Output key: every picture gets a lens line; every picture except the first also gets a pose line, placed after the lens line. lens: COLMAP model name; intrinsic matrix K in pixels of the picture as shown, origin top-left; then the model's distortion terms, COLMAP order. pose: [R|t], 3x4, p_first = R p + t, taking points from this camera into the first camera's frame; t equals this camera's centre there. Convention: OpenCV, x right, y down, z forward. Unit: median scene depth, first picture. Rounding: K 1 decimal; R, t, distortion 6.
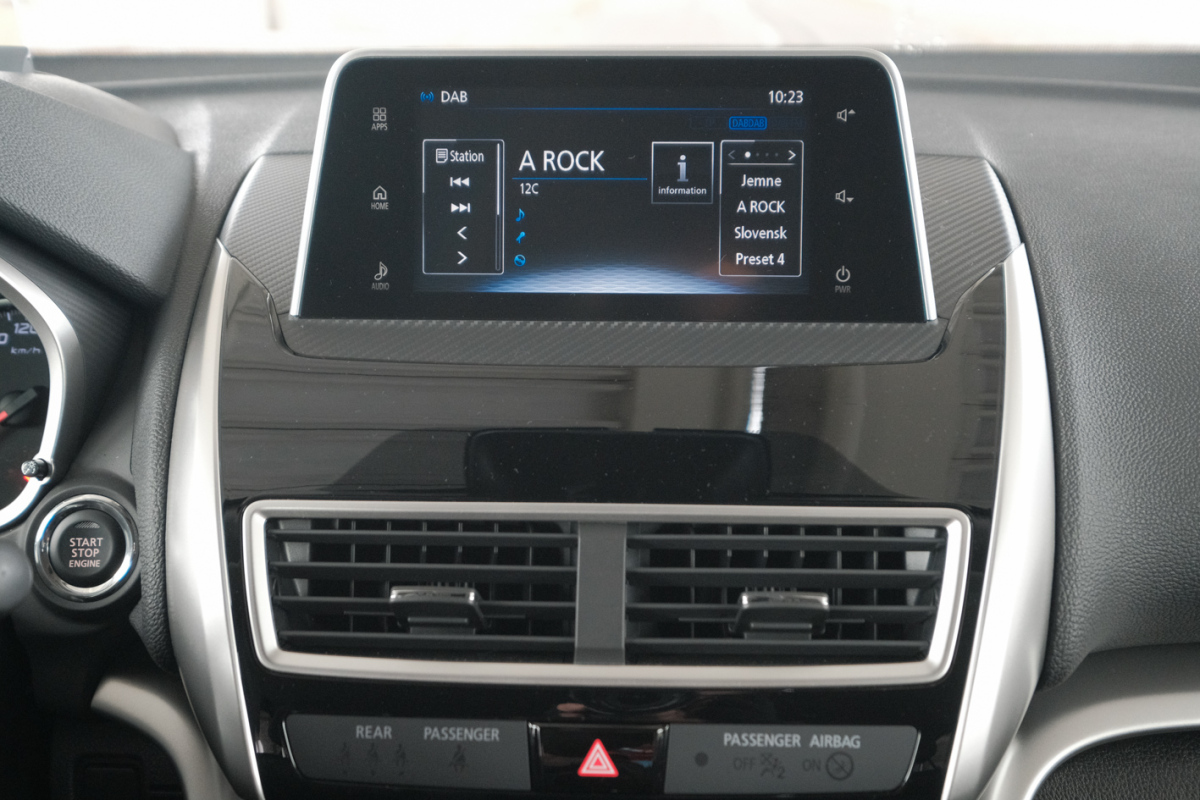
lens RADIAL K [[1238.5, 0, 598.2], [0, 1238.5, 401.9], [0, 0, 1]] dist [0.006643, 0.004834]
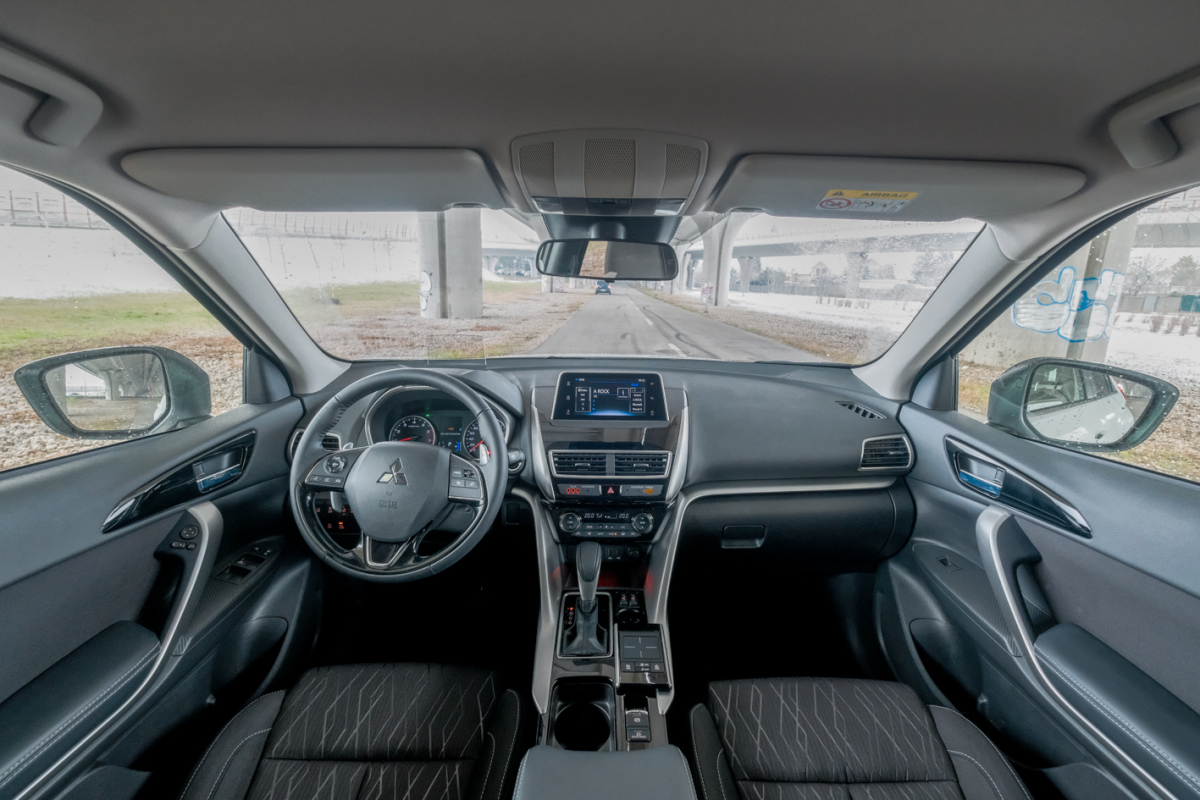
lens RADIAL K [[526.9, 0, 604.5], [0, 526.9, 398.7], [0, 0, 1]] dist [-0.002597, -0.000200]
pose [[0.998766, 0.006977, 0.049175, -0.130836], [-0.000263, 0.990814, -0.135231, 0.156288], [-0.049667, 0.135051, 0.989593, -1.322785]]
